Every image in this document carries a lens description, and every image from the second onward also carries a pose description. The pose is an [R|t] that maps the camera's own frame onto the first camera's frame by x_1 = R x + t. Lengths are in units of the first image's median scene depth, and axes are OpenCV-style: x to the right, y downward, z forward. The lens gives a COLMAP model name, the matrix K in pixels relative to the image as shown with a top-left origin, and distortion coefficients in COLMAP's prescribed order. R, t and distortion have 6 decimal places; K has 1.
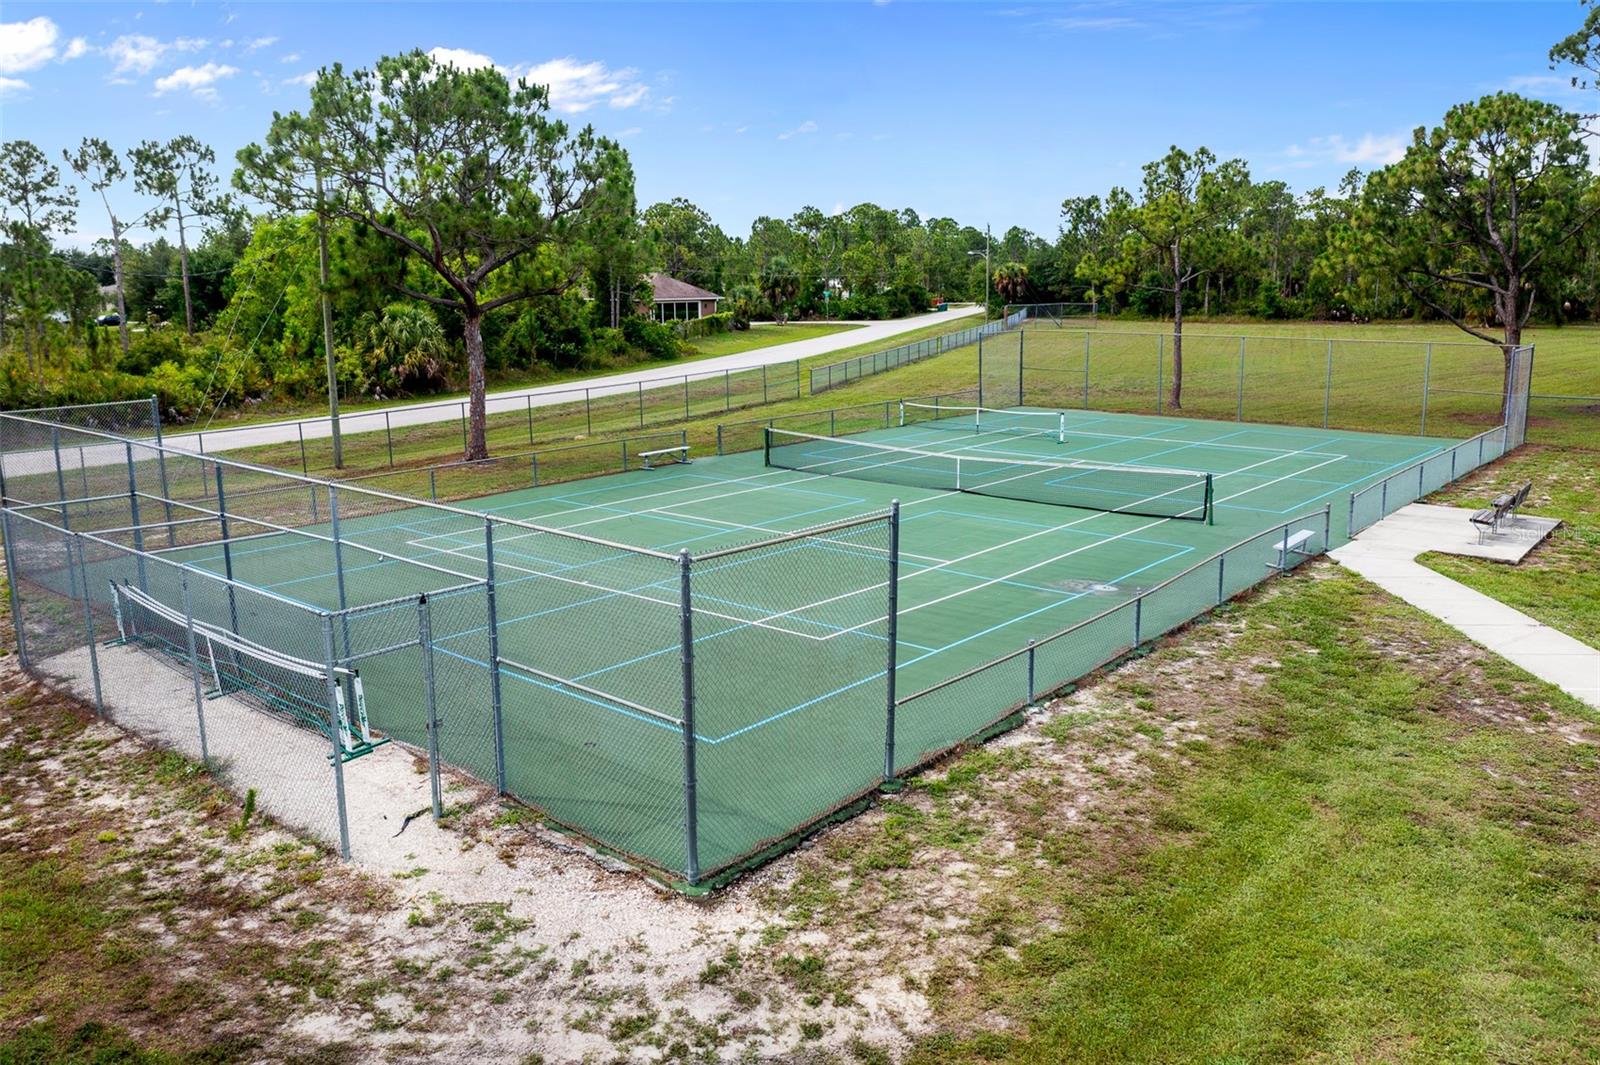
lens RADIAL K [[1269.0, 0, 800.0], [0, 1269.0, 532.5], [0, 0, 1]] dist [-0.013994, -0.006681]
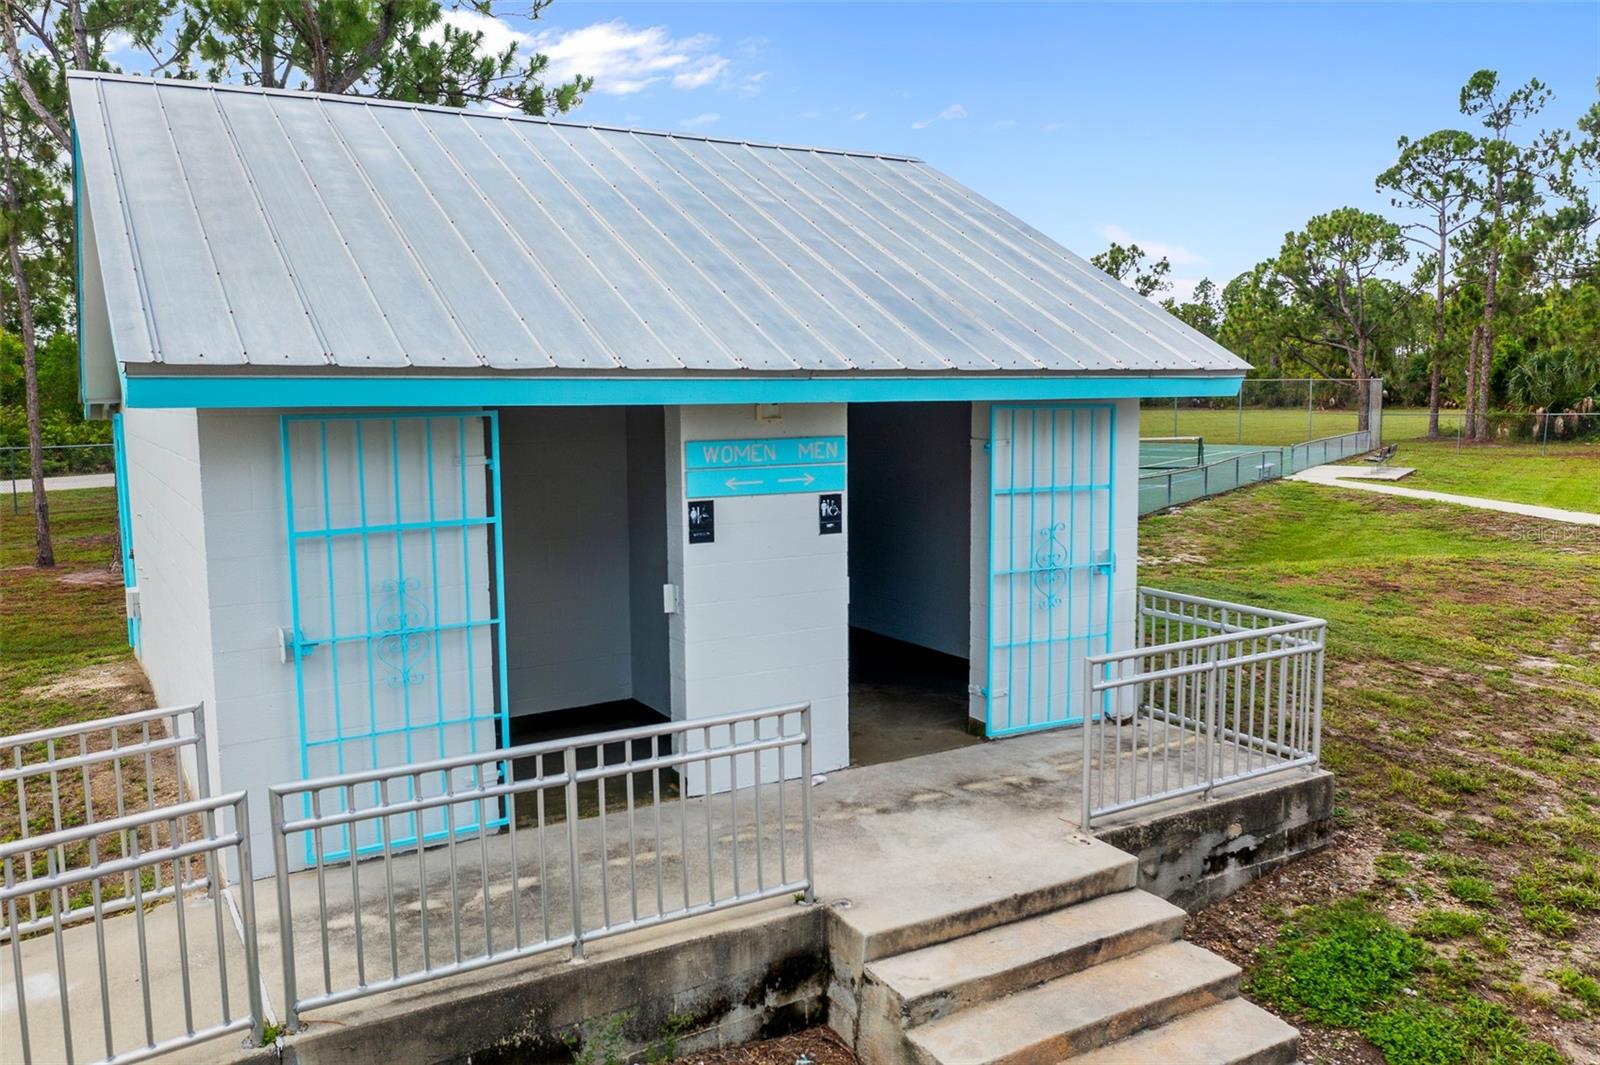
lens RADIAL K [[1269.0, 0, 800.0], [0, 1269.0, 532.5], [0, 0, 1]] dist [-0.013994, -0.006681]
pose [[0.993239, -0.010370, 0.115624, -0.198209], [0.020678, 0.995878, -0.088311, 0.113382], [-0.114231, 0.090104, 0.989360, -0.266177]]
